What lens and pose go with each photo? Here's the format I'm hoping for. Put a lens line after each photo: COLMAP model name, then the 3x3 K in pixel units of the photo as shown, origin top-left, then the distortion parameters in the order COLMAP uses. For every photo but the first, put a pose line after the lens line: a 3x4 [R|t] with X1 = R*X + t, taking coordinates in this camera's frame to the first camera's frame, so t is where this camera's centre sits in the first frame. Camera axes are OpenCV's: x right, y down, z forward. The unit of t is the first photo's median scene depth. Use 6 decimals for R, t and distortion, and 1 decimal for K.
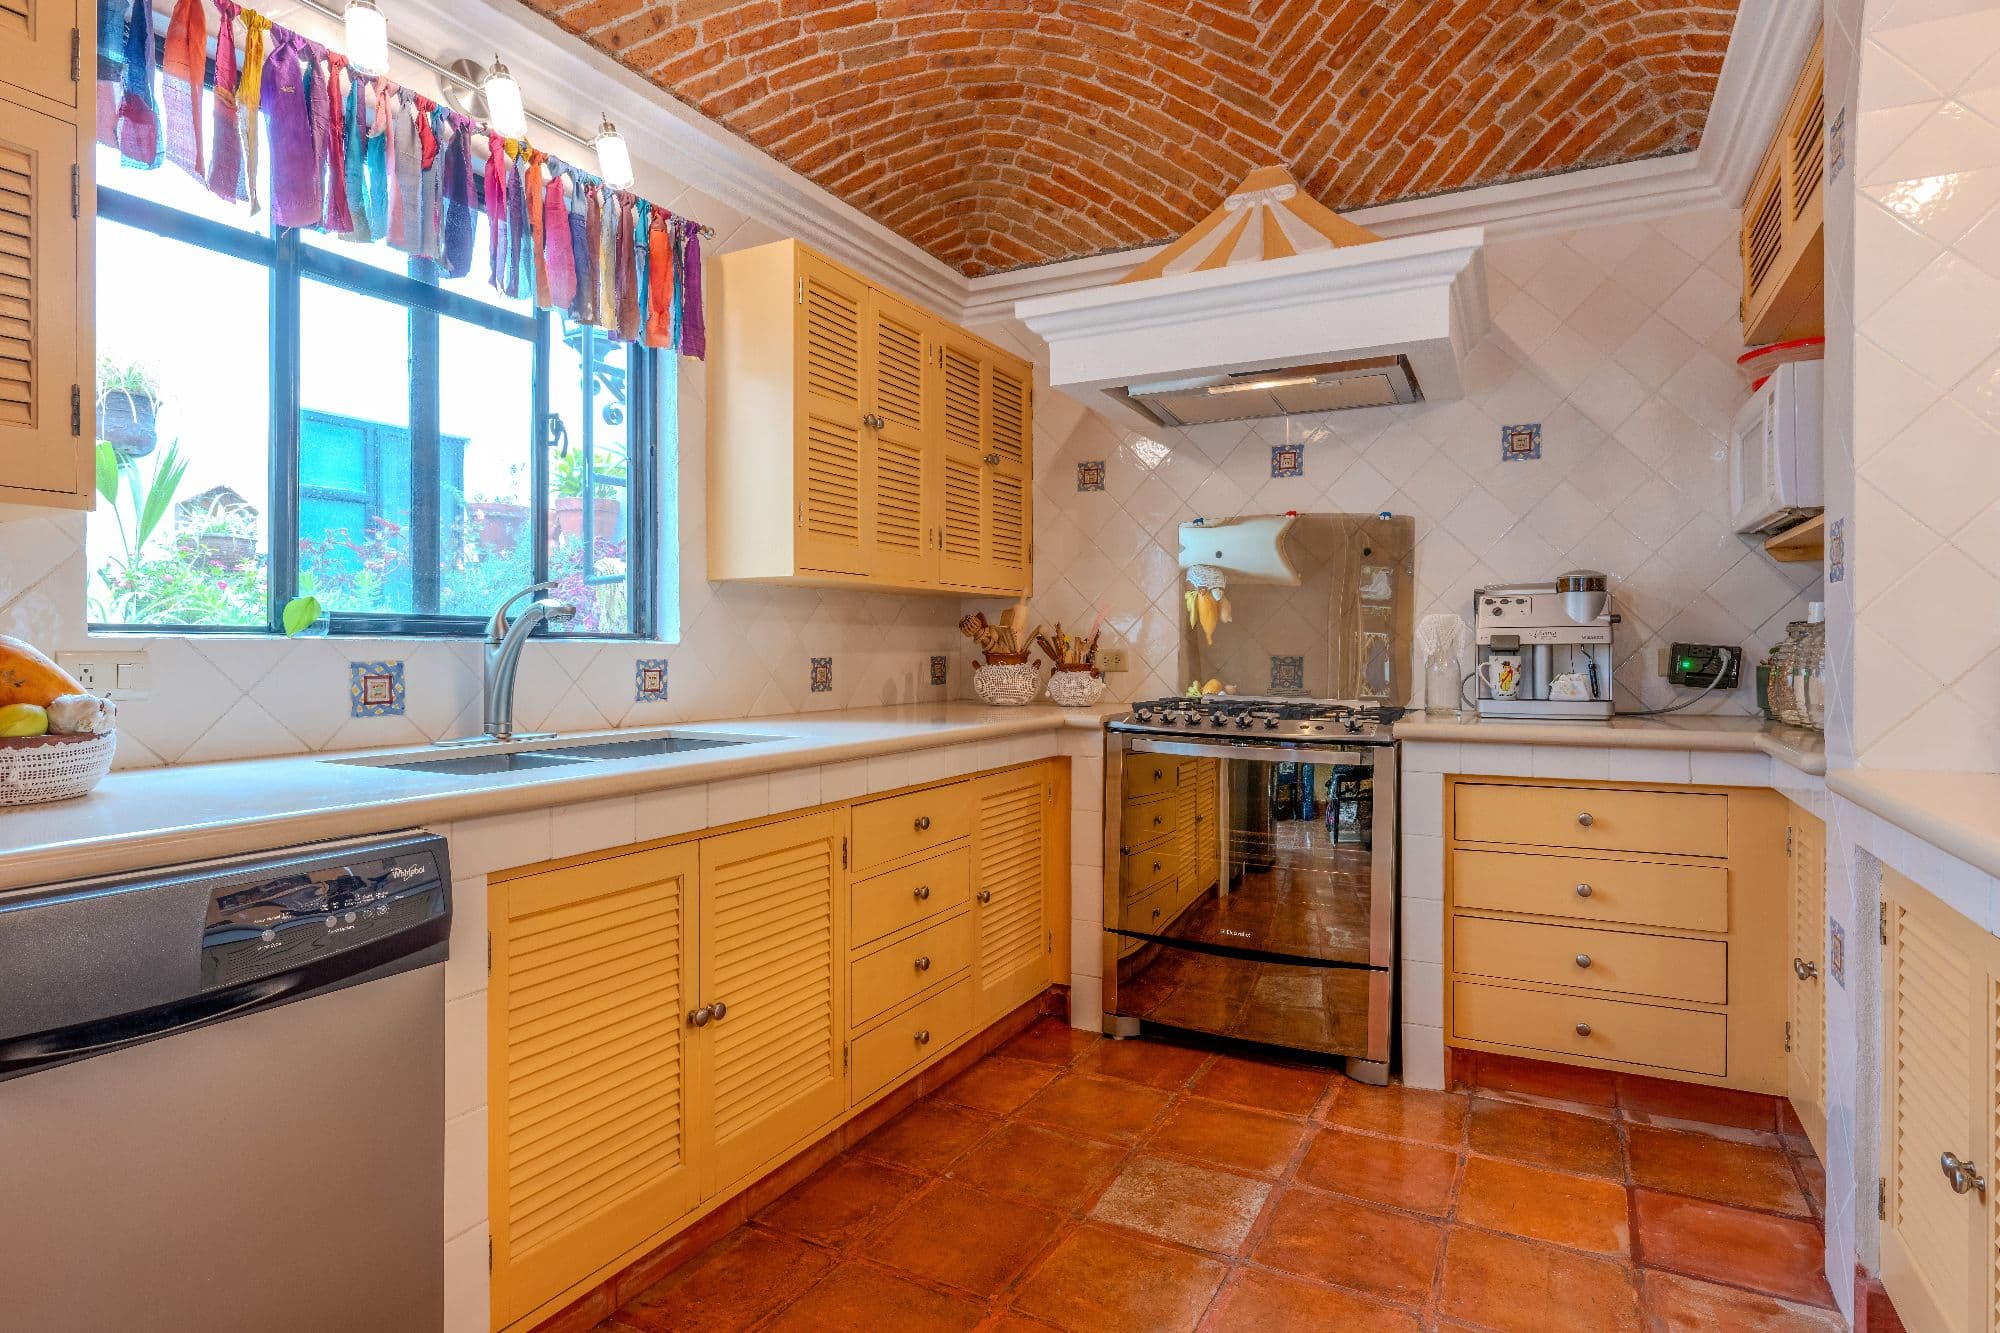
lens RADIAL K [[1075.3, 0, 997.5], [0, 1075.3, 665.8], [0, 0, 1]] dist [-0.005132, -0.000954]
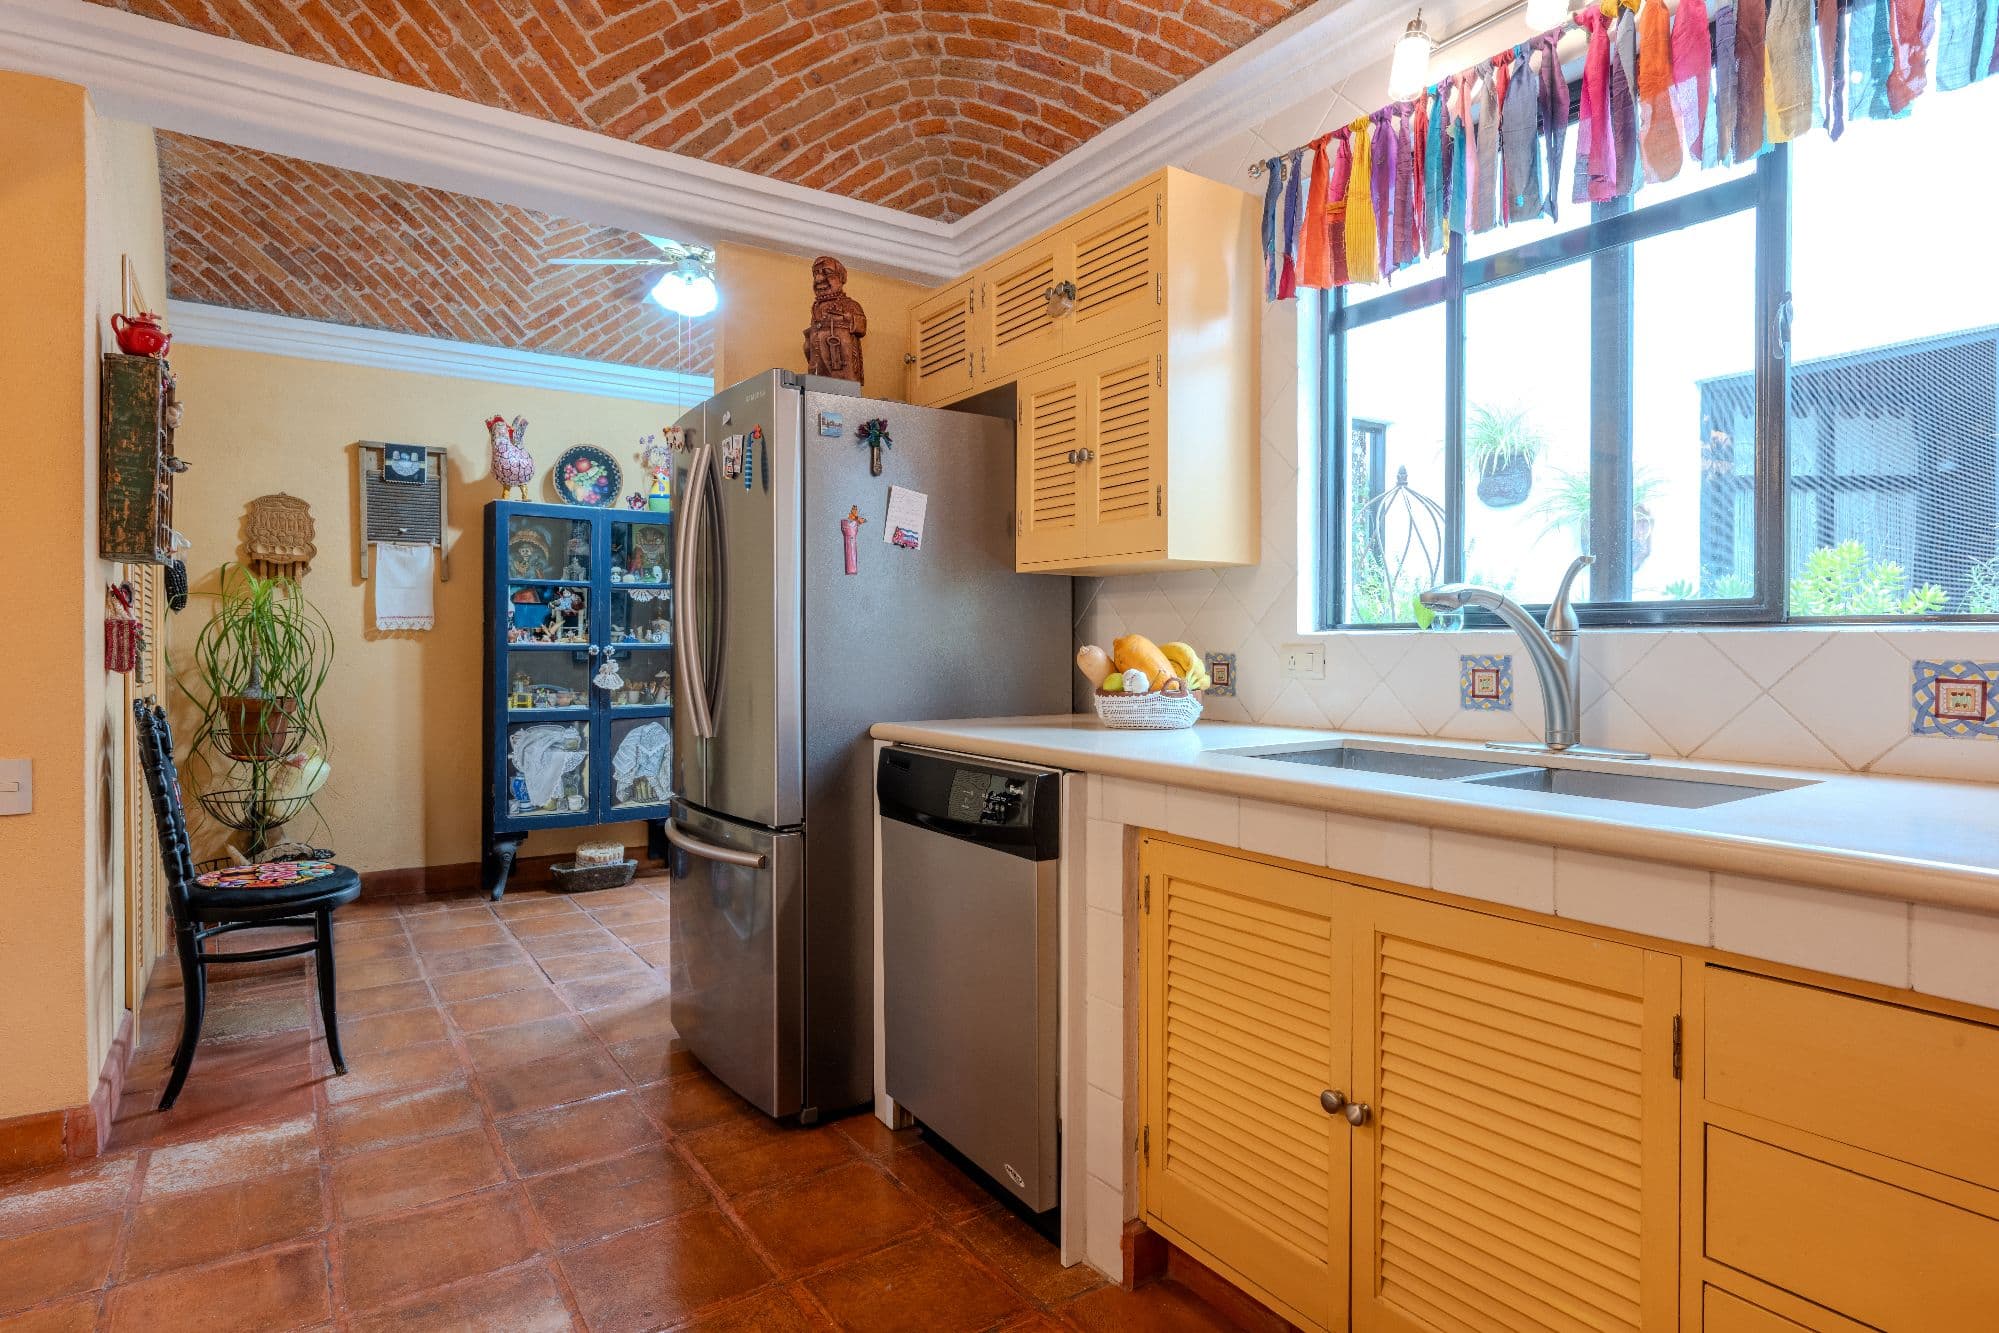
lens RADIAL K [[1074.8, 0, 997.3], [0, 1074.8, 649.0], [0, 0, 1]] dist [-0.005132, -0.000954]
pose [[-0.475216, 0.003159, -0.879864, 0.504037], [-0.014621, 0.999827, 0.011486, -0.014121], [0.879748, 0.018322, -0.475087, 1.070970]]
